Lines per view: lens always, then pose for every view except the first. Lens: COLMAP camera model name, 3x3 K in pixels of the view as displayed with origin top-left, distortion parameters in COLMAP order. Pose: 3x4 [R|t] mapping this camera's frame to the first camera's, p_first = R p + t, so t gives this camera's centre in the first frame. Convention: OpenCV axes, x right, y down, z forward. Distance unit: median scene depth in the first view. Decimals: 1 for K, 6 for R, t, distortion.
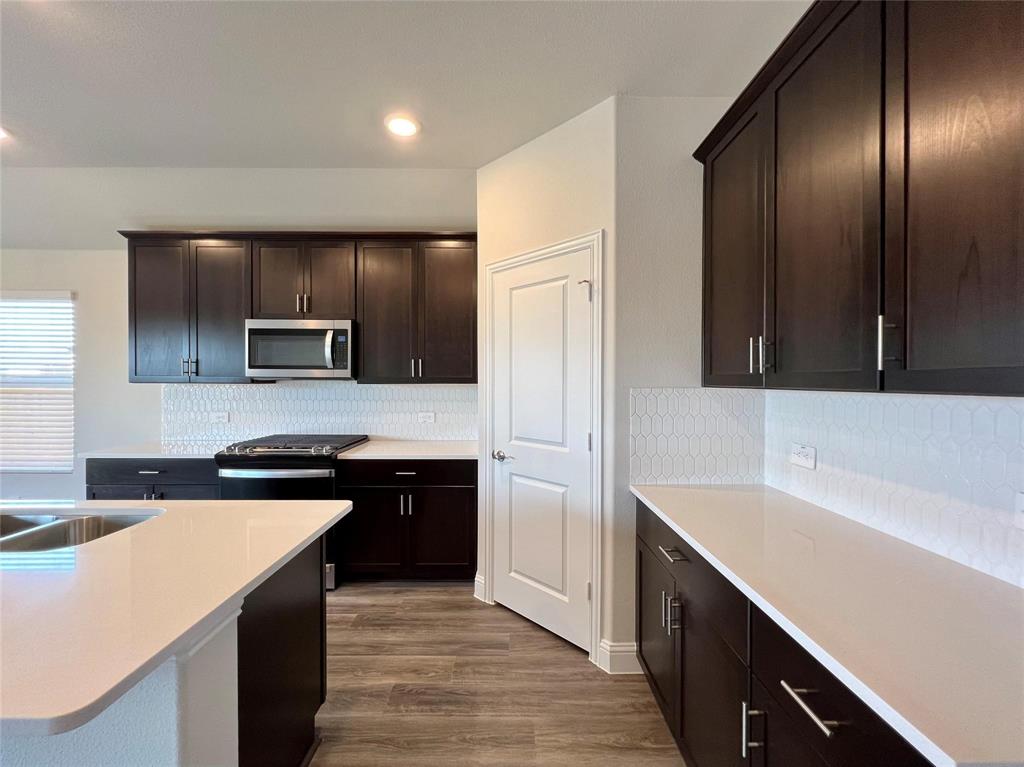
lens RADIAL K [[418.2, 0, 506.1], [0, 418.2, 379.3], [0, 0, 1]] dist [0.003801, 0.000398]
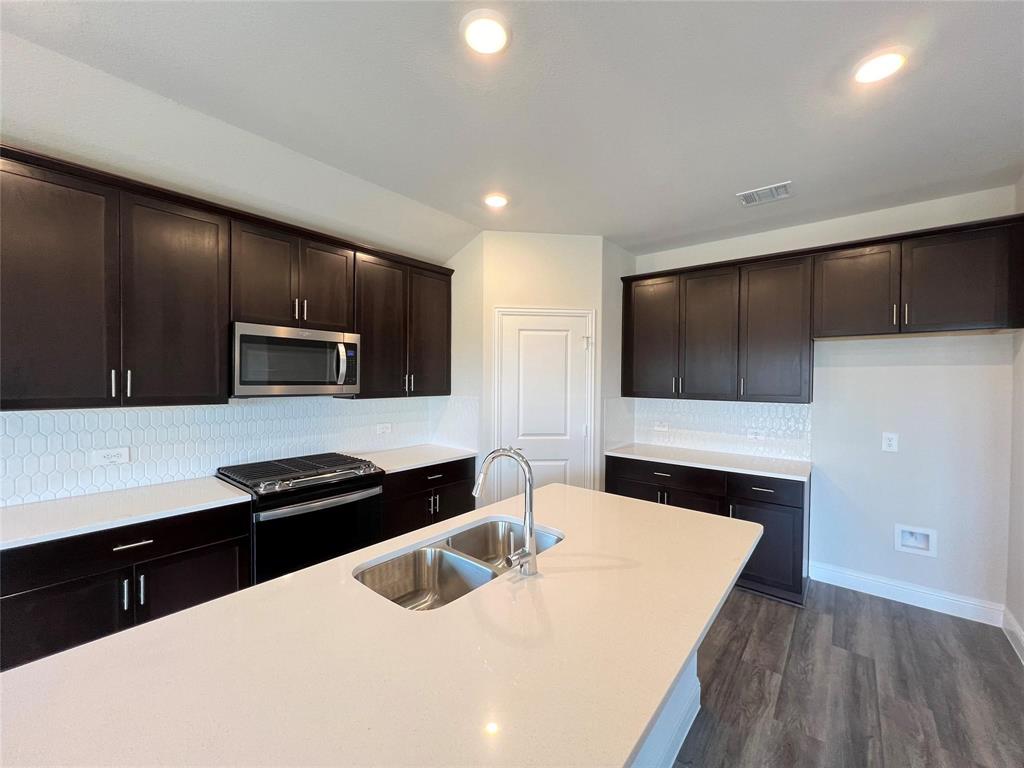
lens RADIAL K [[418.2, 0, 511.2], [0, 418.2, 380.2], [0, 0, 1]] dist [0.003801, 0.000398]
pose [[0.632655, -0.000066, 0.774434, -0.996677], [-0.010315, 0.999911, 0.008511, -0.052035], [-0.774365, -0.013373, 0.632598, 0.114926]]
